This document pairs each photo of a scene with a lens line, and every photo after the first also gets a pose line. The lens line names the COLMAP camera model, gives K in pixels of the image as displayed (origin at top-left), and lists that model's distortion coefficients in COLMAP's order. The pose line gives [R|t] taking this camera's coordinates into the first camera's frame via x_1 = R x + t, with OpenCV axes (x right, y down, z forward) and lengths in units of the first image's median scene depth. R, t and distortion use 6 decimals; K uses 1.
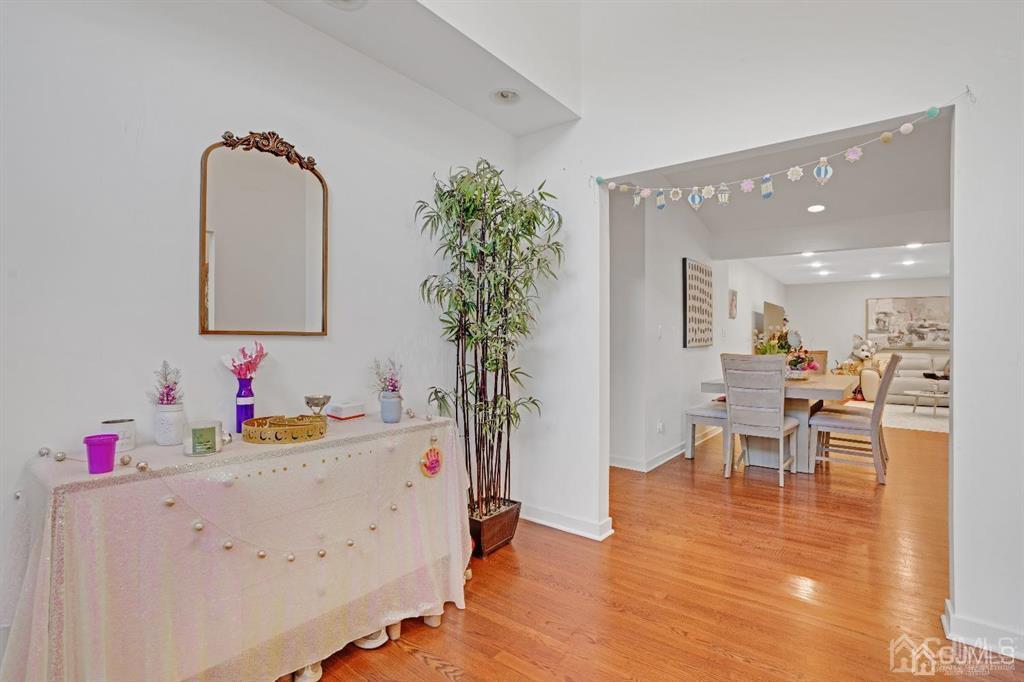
lens RADIAL K [[484.1, 0, 512.1], [0, 484.1, 345.8], [0, 0, 1]] dist [-0.048767, 0.009508]
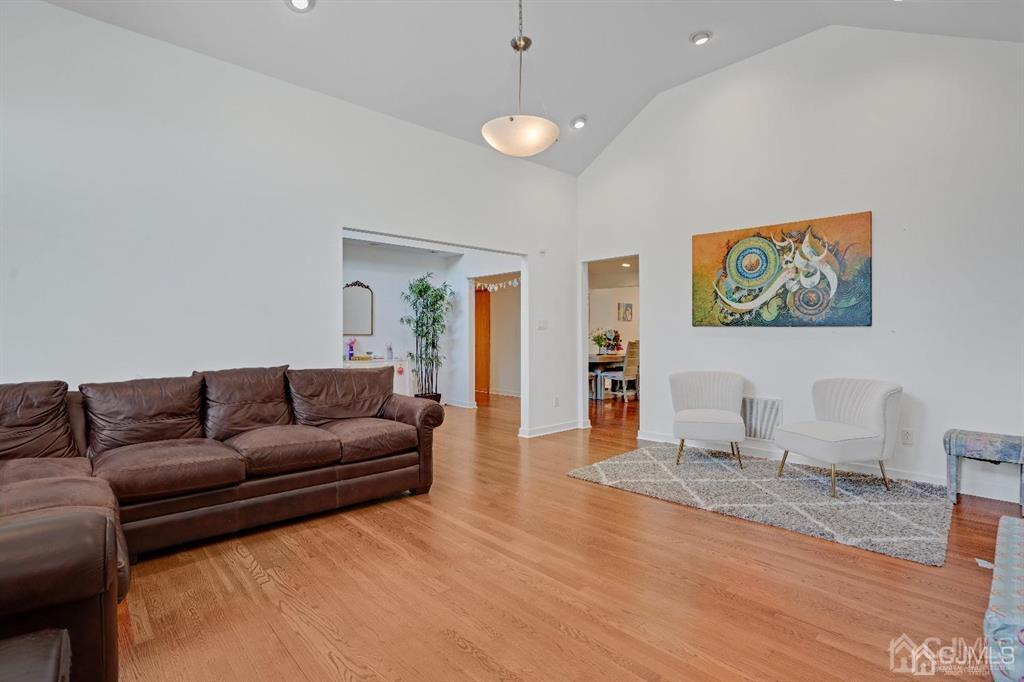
lens RADIAL K [[484.1, 0, 511.9], [0, 484.1, 333.7], [0, 0, 1]] dist [-0.048767, 0.009508]
pose [[0.986708, -0.004576, -0.162437, 1.177237], [0.003231, 0.999958, -0.008546, 0.001433], [0.162470, 0.007907, 0.986682, -2.287455]]
